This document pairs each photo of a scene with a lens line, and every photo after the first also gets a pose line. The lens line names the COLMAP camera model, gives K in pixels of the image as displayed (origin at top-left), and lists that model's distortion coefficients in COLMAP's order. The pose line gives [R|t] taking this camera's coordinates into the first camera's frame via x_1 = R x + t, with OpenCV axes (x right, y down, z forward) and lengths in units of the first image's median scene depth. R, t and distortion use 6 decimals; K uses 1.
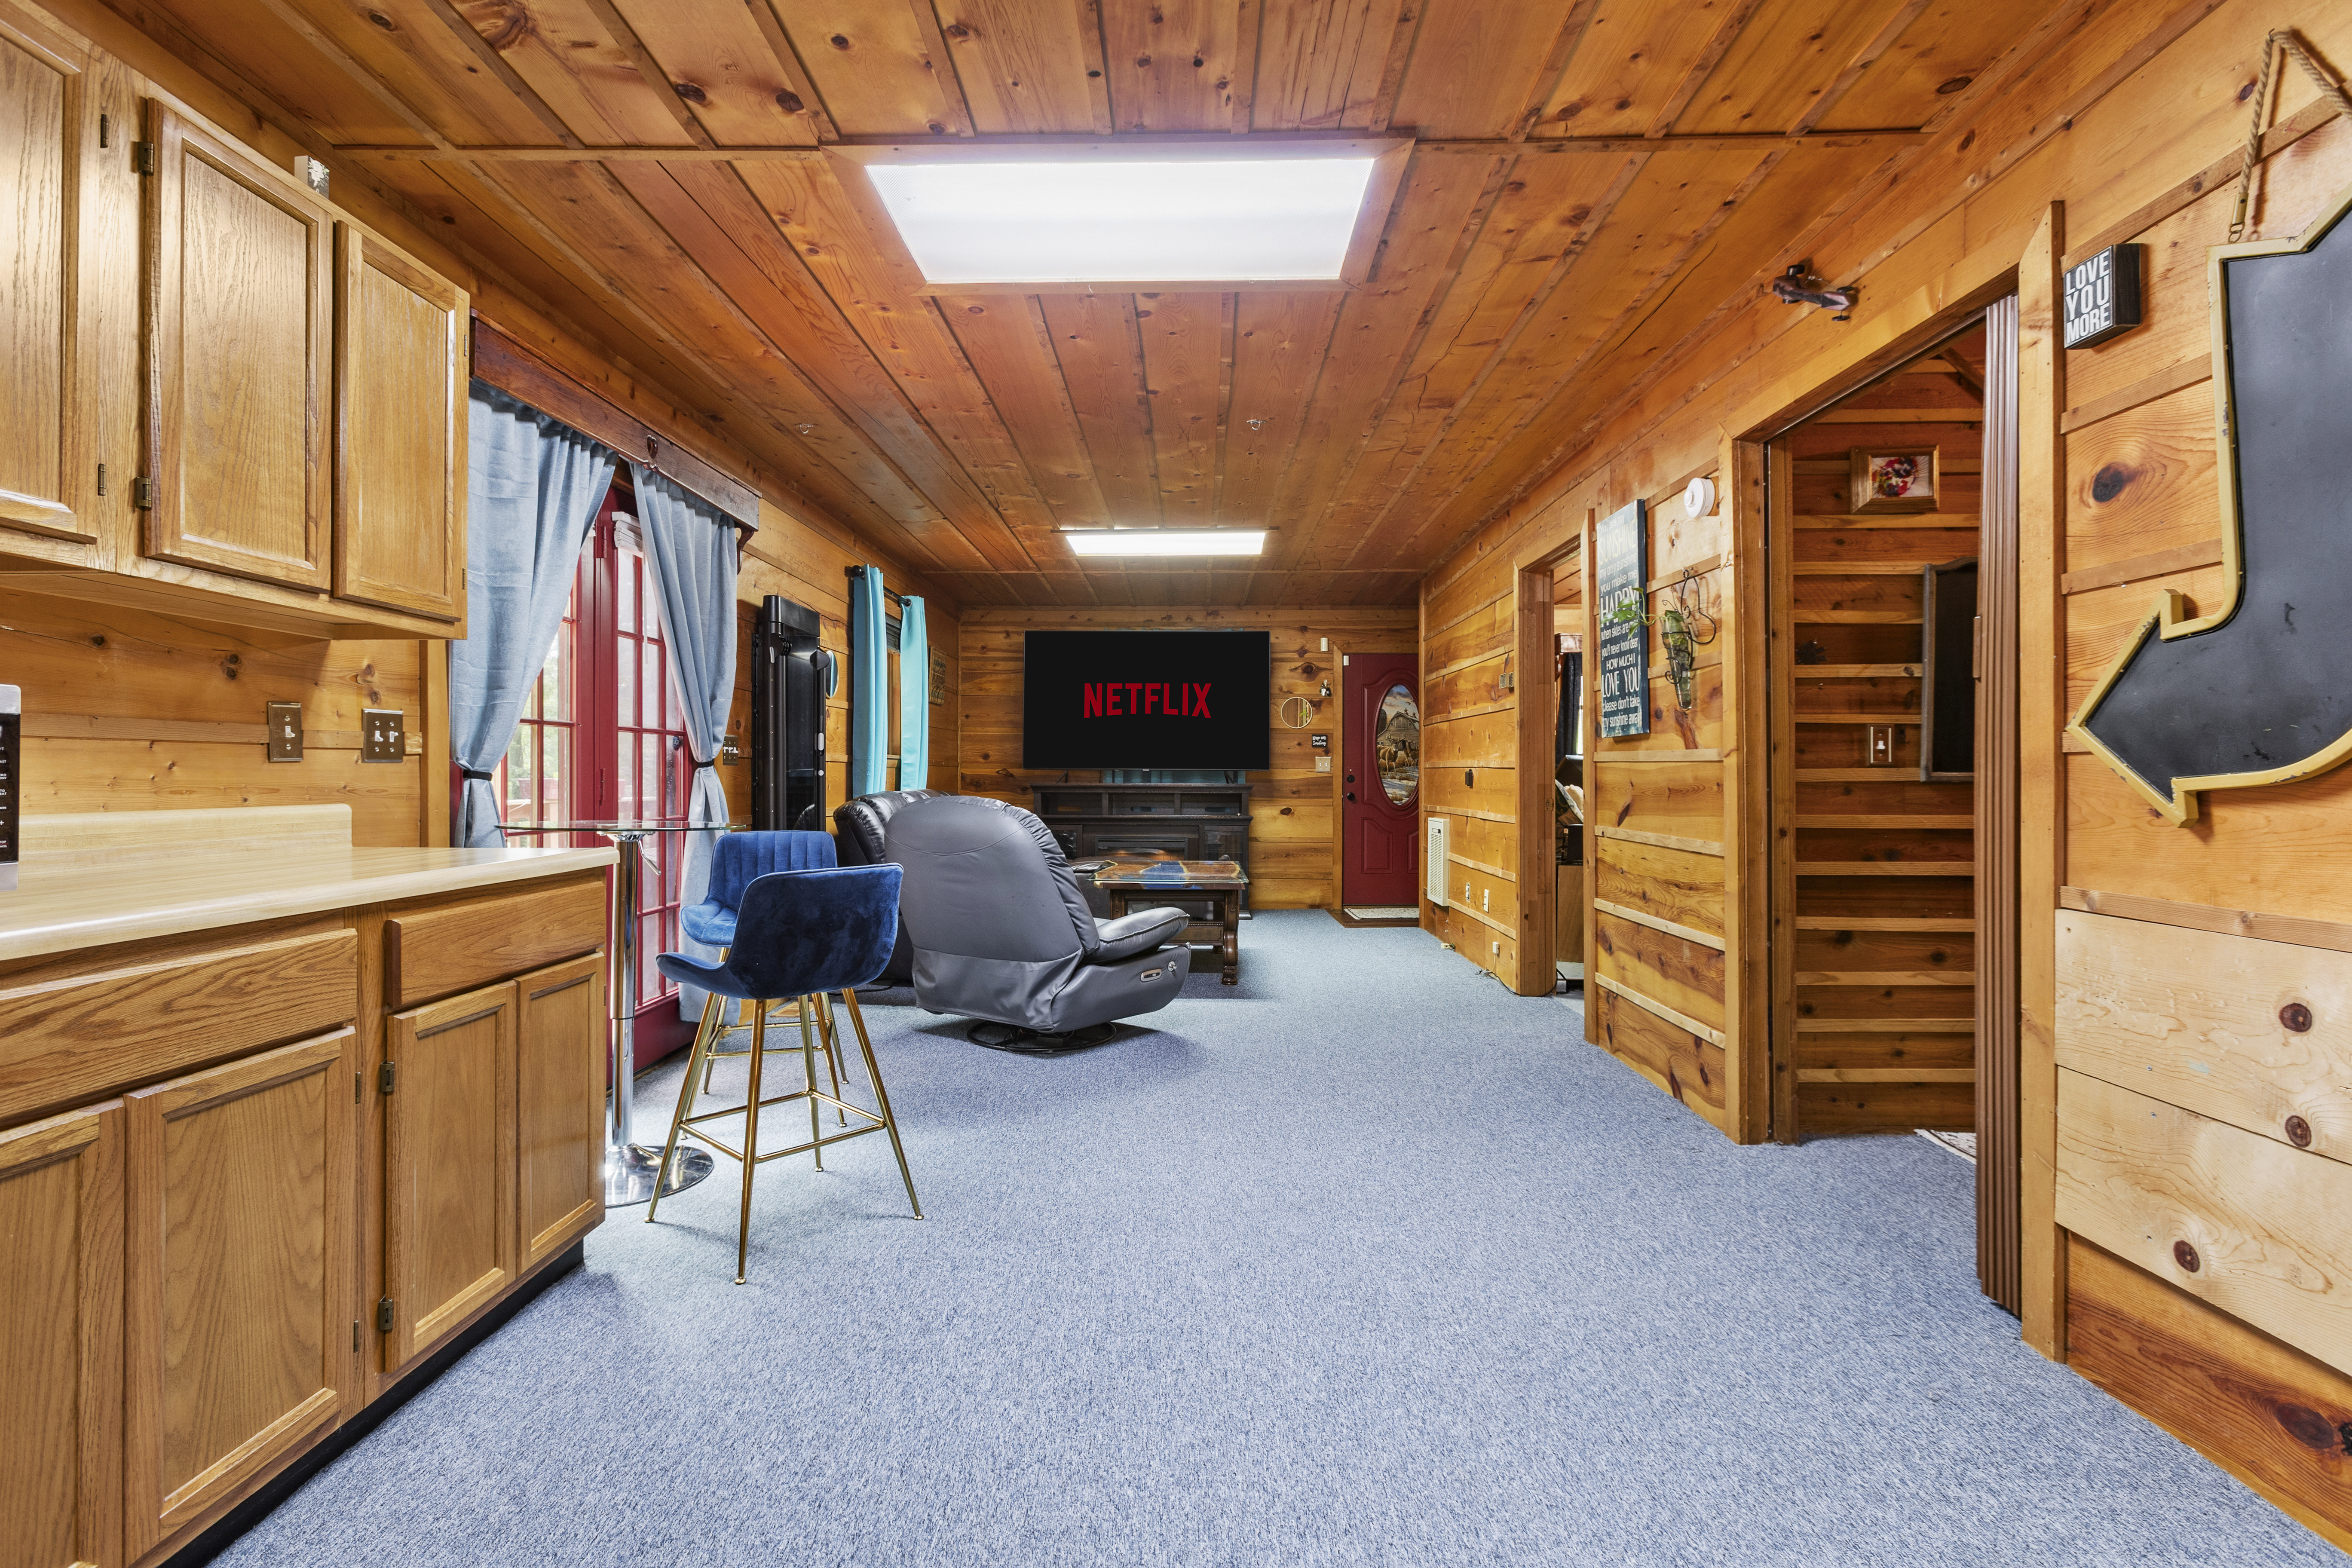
lens RADIAL K [[1061.9, 0, 1167.7], [0, 1061.9, 771.1], [0, 0, 1]] dist [0.014949, -0.007799]
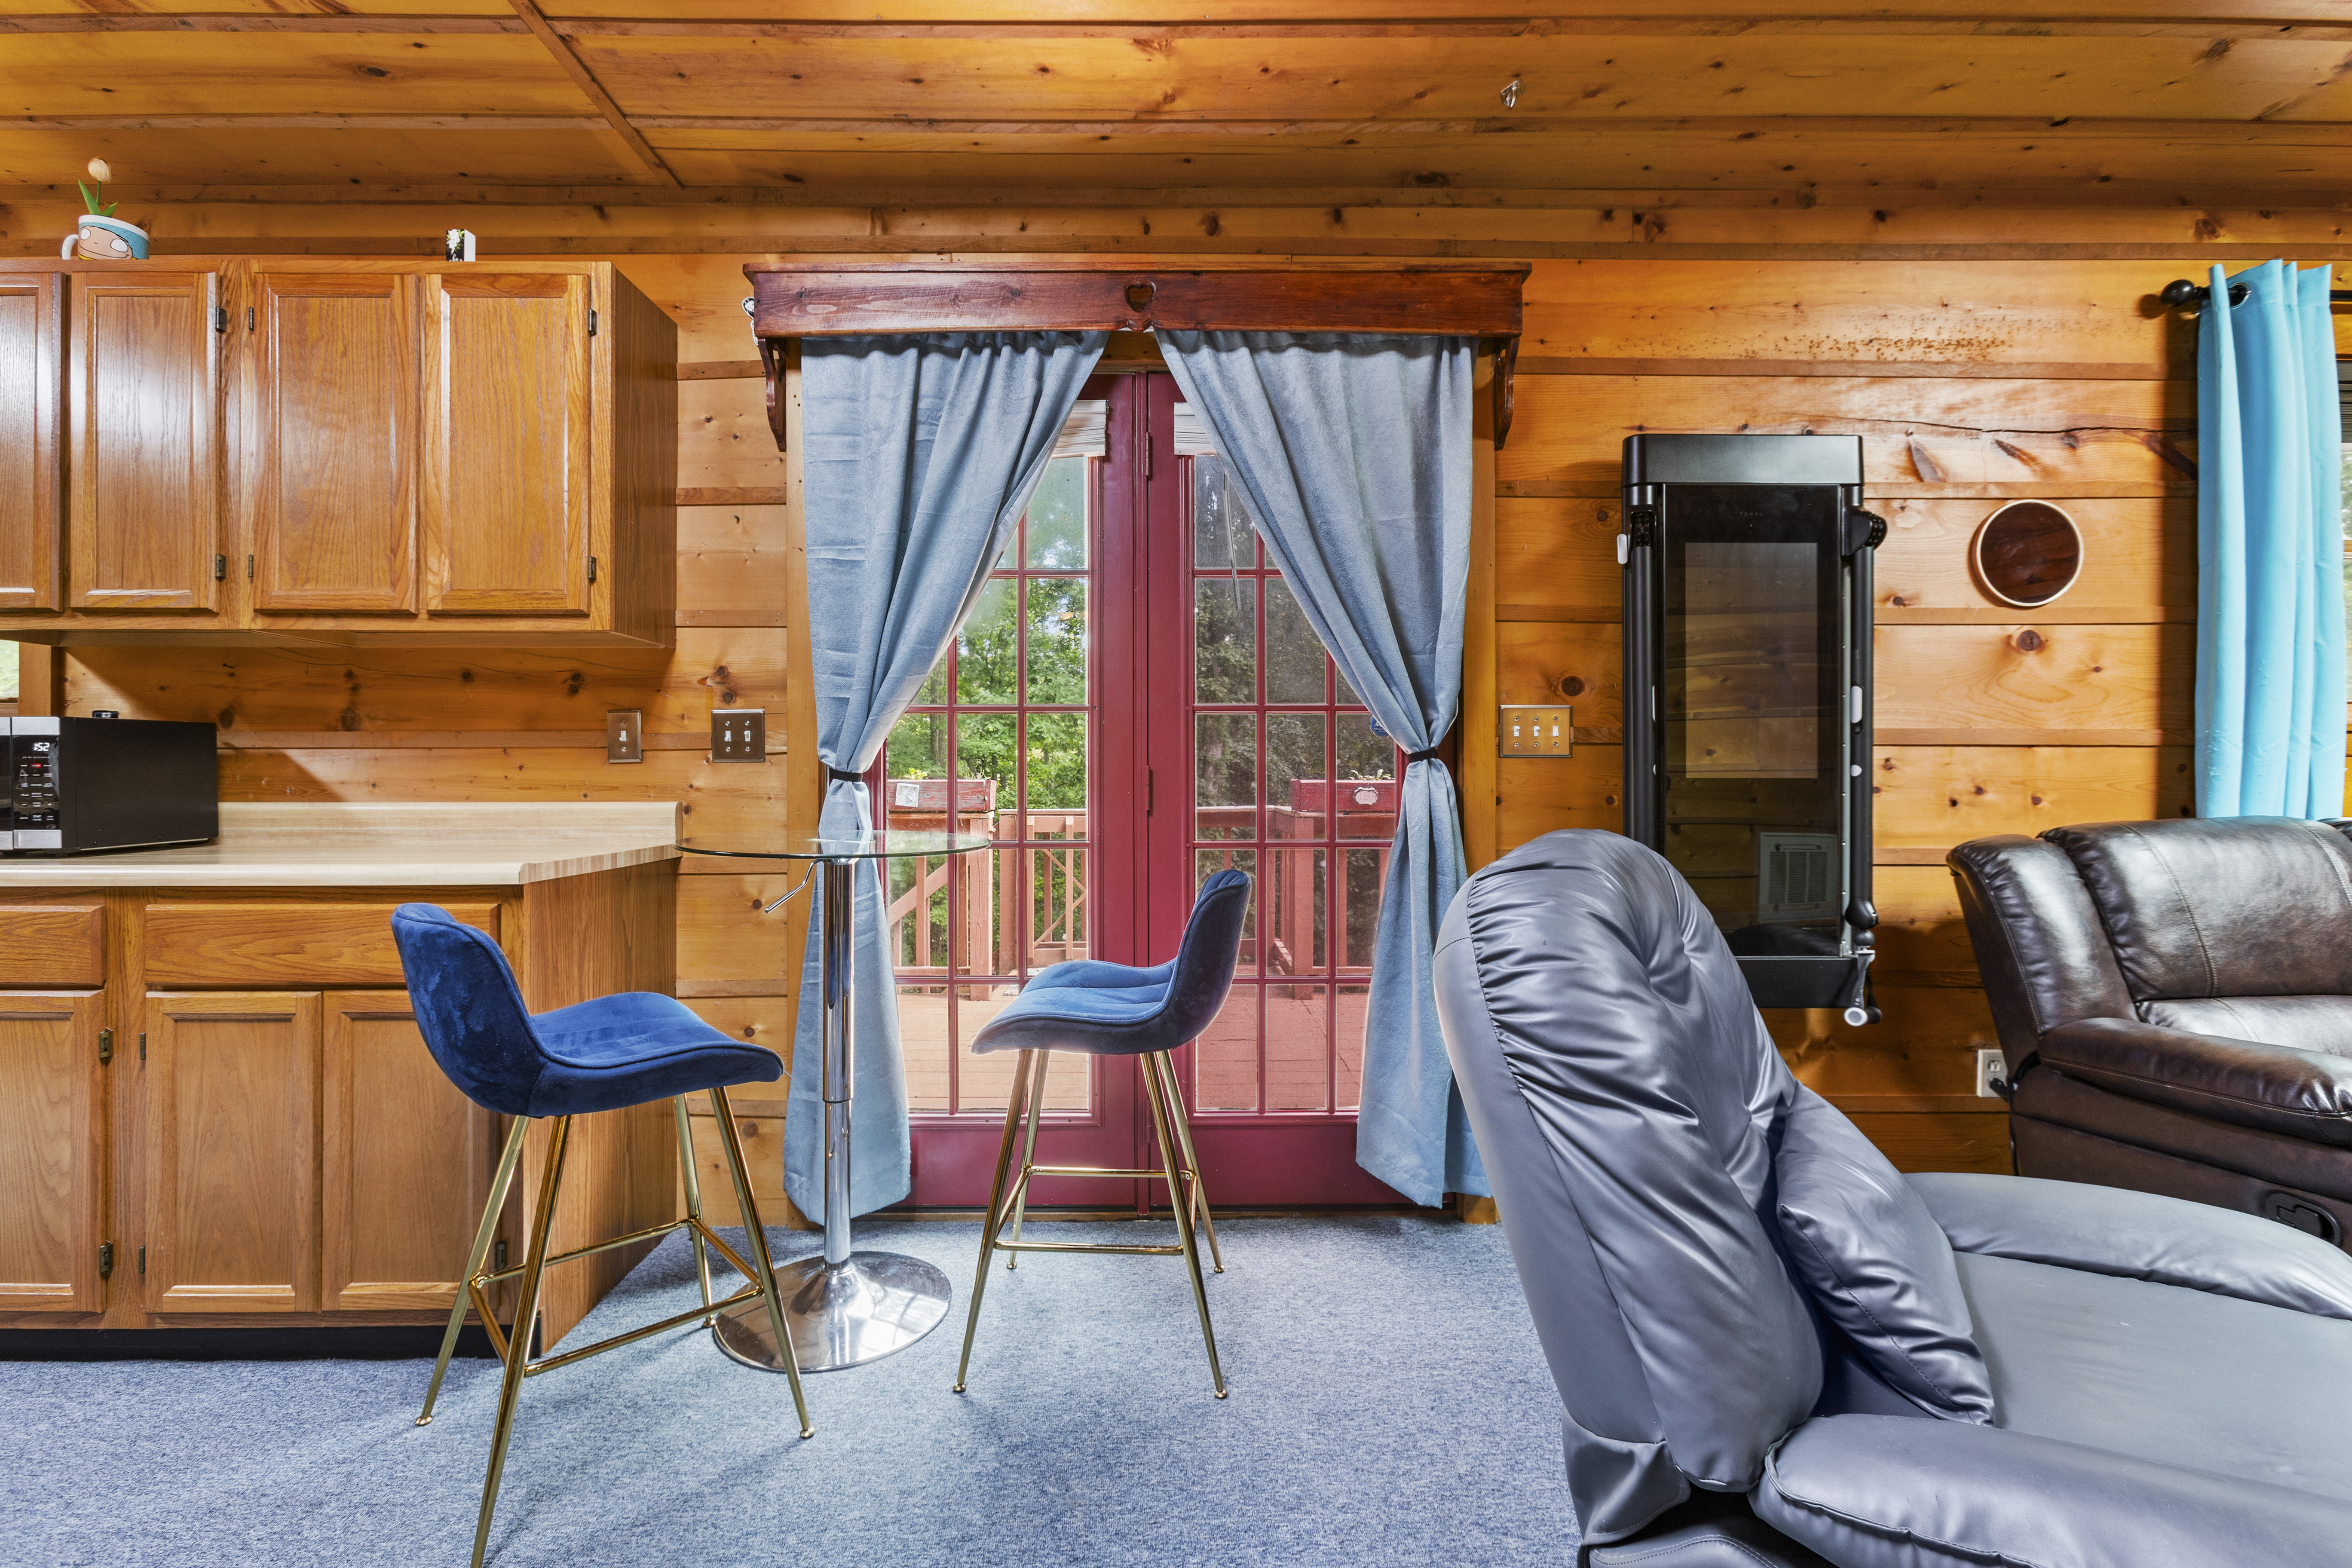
lens RADIAL K [[1061.9, 0, 1167.7], [0, 1061.9, 771.1], [0, 0, 1]] dist [0.014949, -0.007799]
pose [[0.026196, -0.002231, -0.999654, 0.081044], [0.003839, 0.999990, -0.002131, 0.001250], [0.999649, -0.003781, 0.026204, 0.400793]]
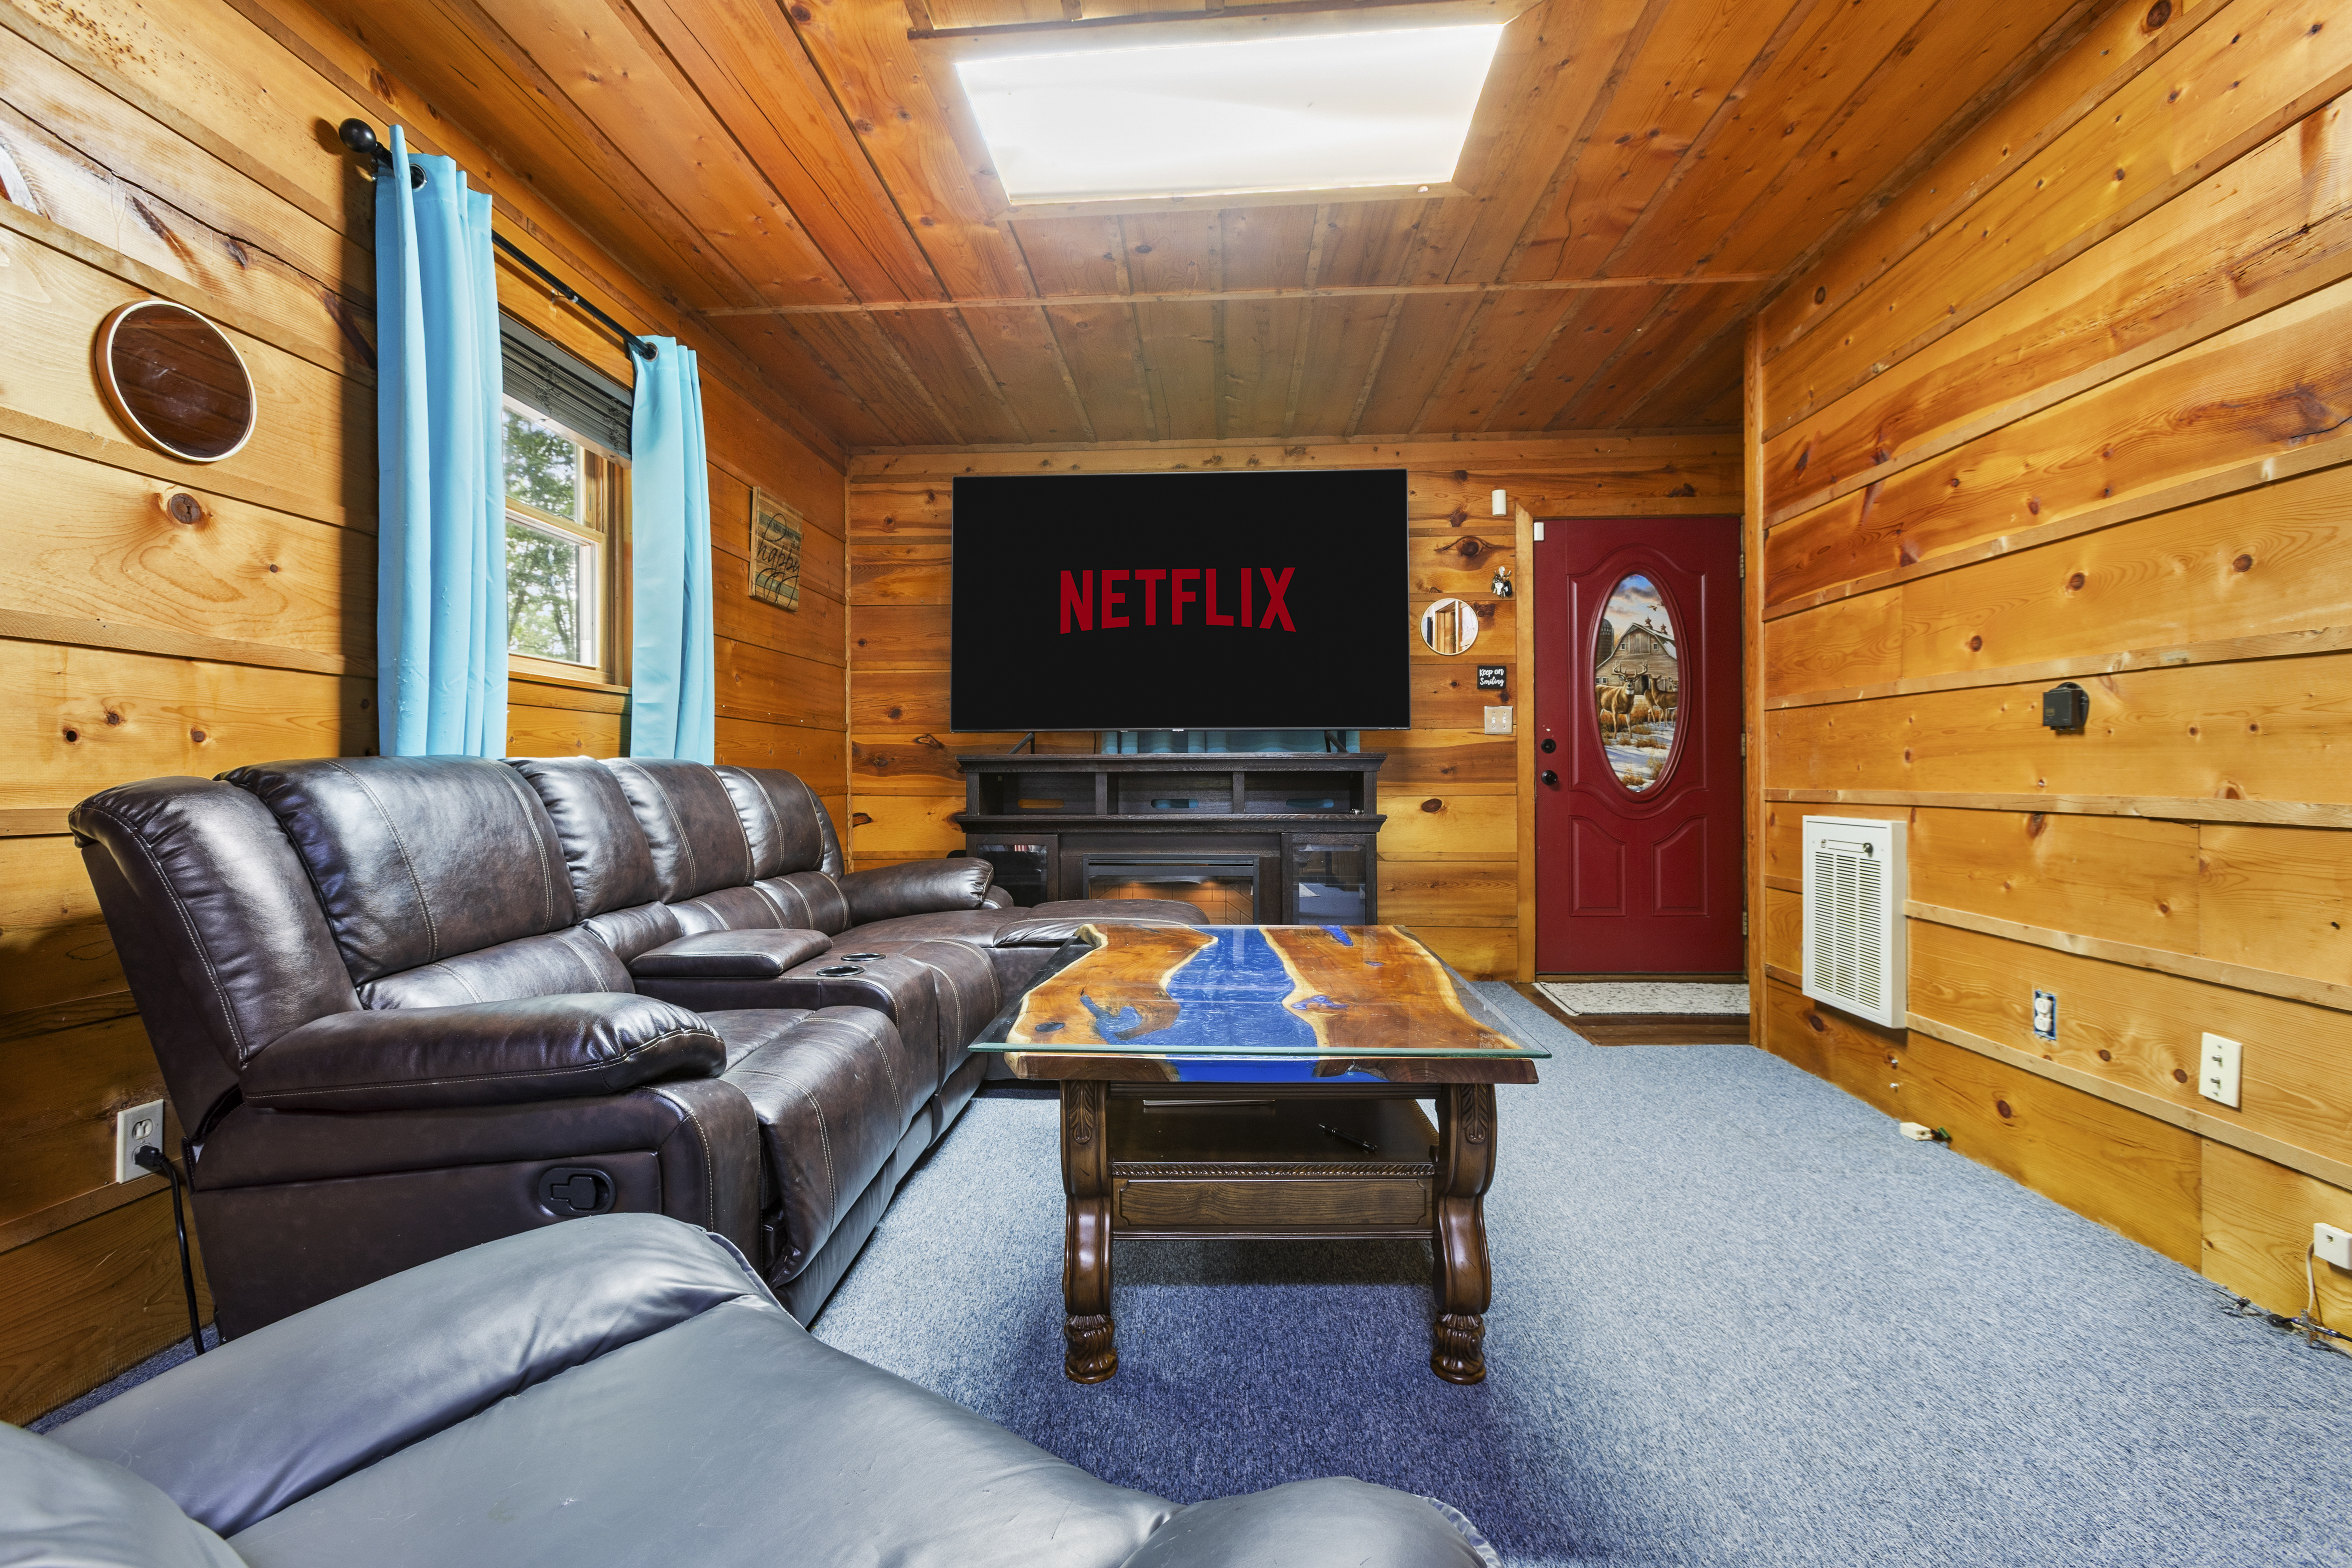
lens RADIAL K [[1061.9, 0, 1167.7], [0, 1061.9, 771.1], [0, 0, 1]] dist [0.014949, -0.007799]
pose [[0.998143, -0.009157, -0.060224, 0.007853], [0.009655, 0.999922, 0.007984, 0.014356], [0.060146, -0.008551, 0.998153, 0.442656]]
